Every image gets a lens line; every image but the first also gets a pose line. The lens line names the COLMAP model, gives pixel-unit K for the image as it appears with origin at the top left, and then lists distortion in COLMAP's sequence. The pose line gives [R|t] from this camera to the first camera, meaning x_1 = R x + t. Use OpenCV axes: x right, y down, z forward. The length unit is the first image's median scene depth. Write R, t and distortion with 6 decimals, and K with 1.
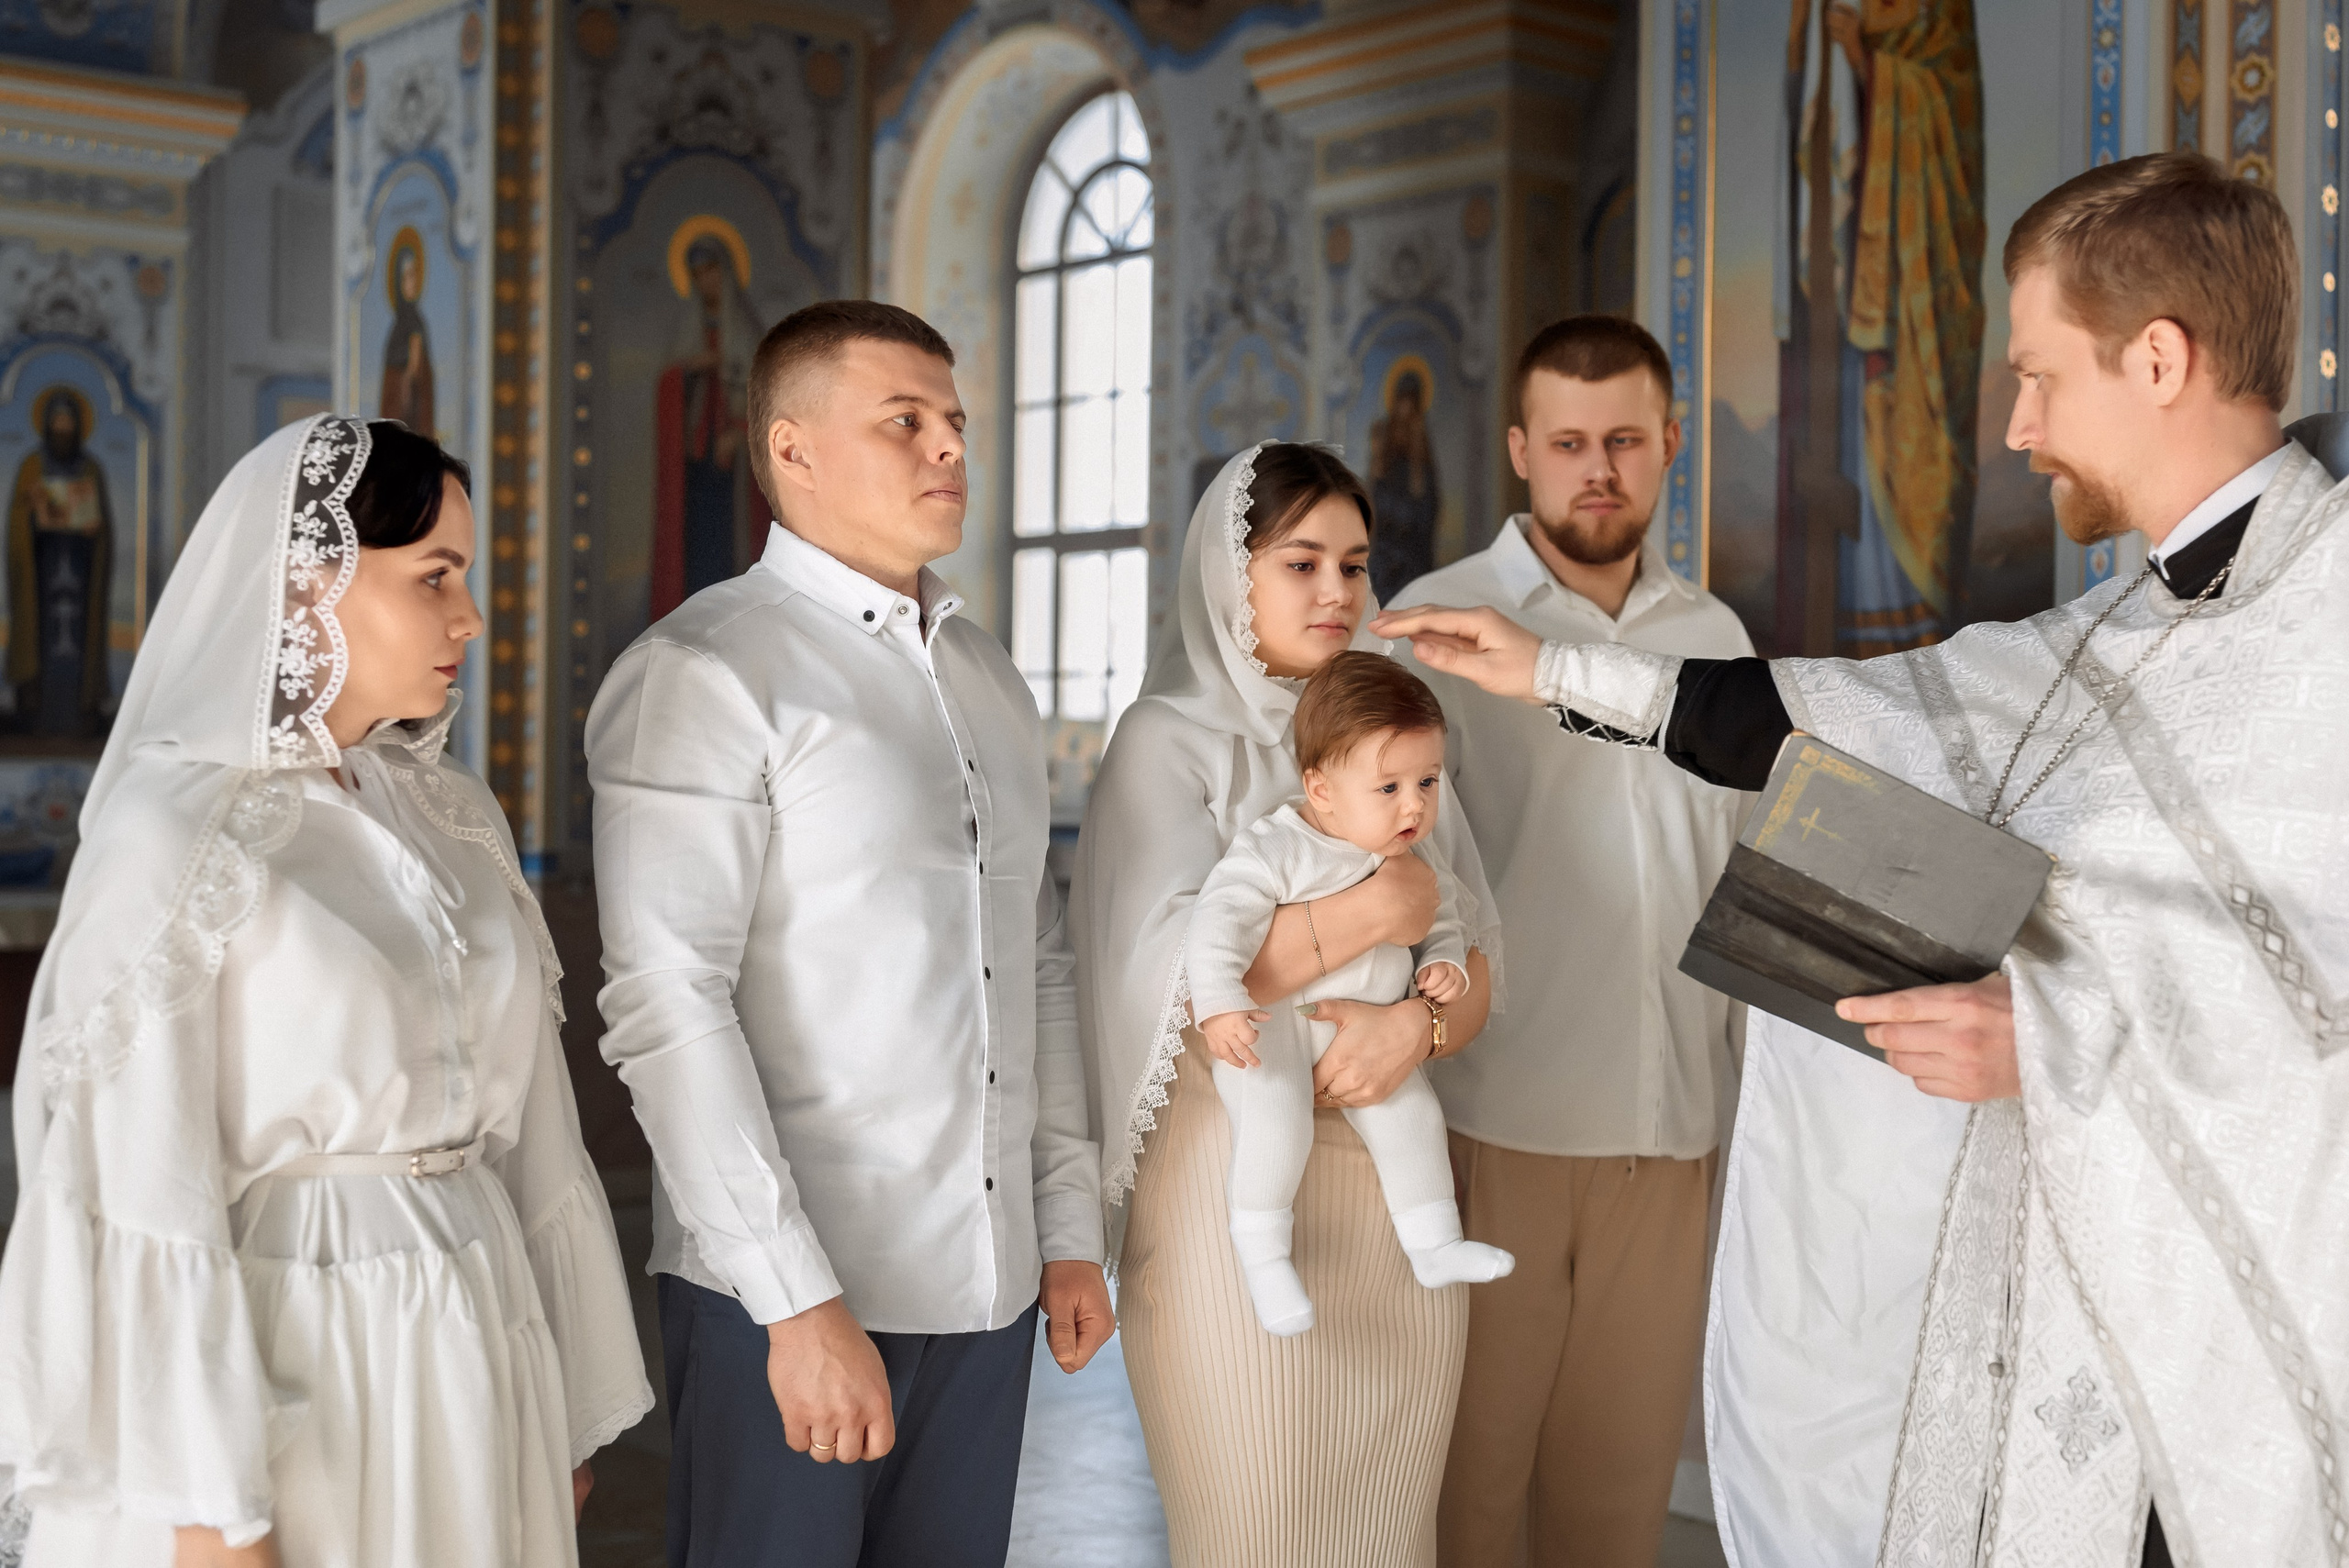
lens RADIAL K [[3376.9, 0, 1174.5], [0, 3376.9, 784.0], [0, 0, 1]] dist [0.000496, -0.011411]
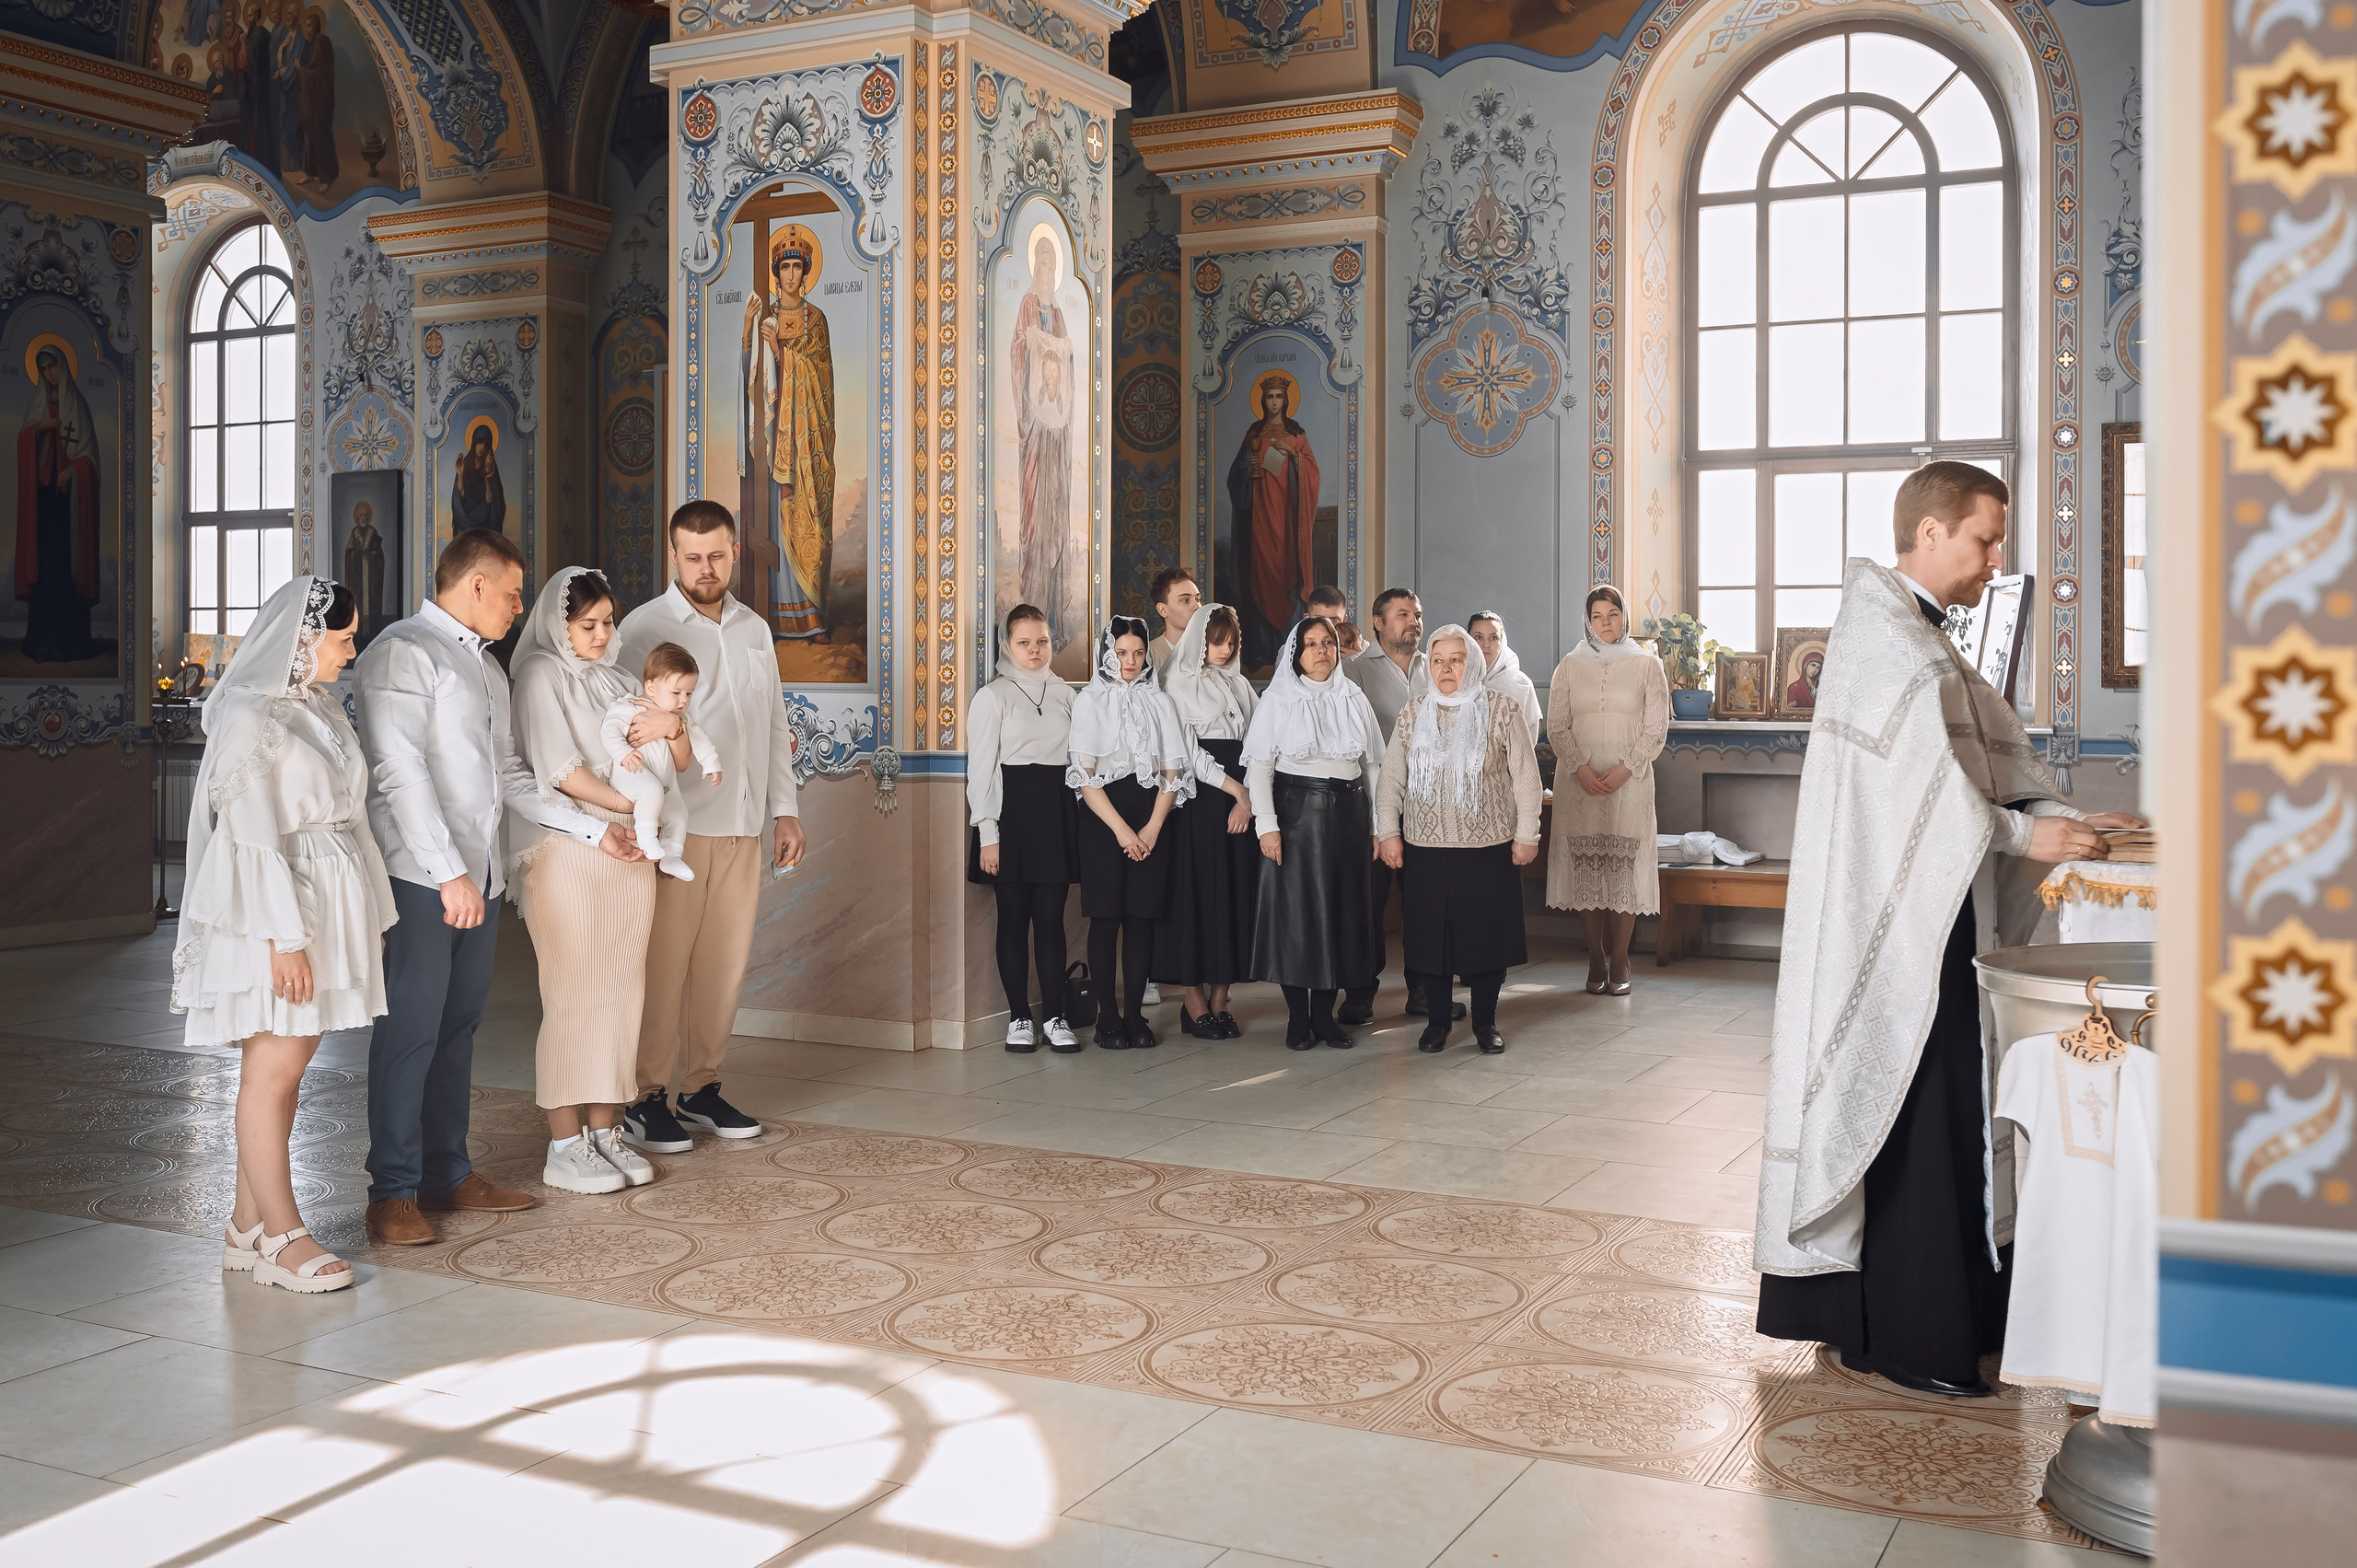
lens RADIAL K [[2364.7, 0, 1176.3], [0, 2364.7, 663.0], [0, 0, 1]] dist [-0.007510, -0.015156]
pose [[0.928262, -0.011323, 0.371755, -0.058210], [0.012460, 0.999922, -0.000655, -0.004252], [-0.371719, 0.005240, 0.928331, -0.233426]]
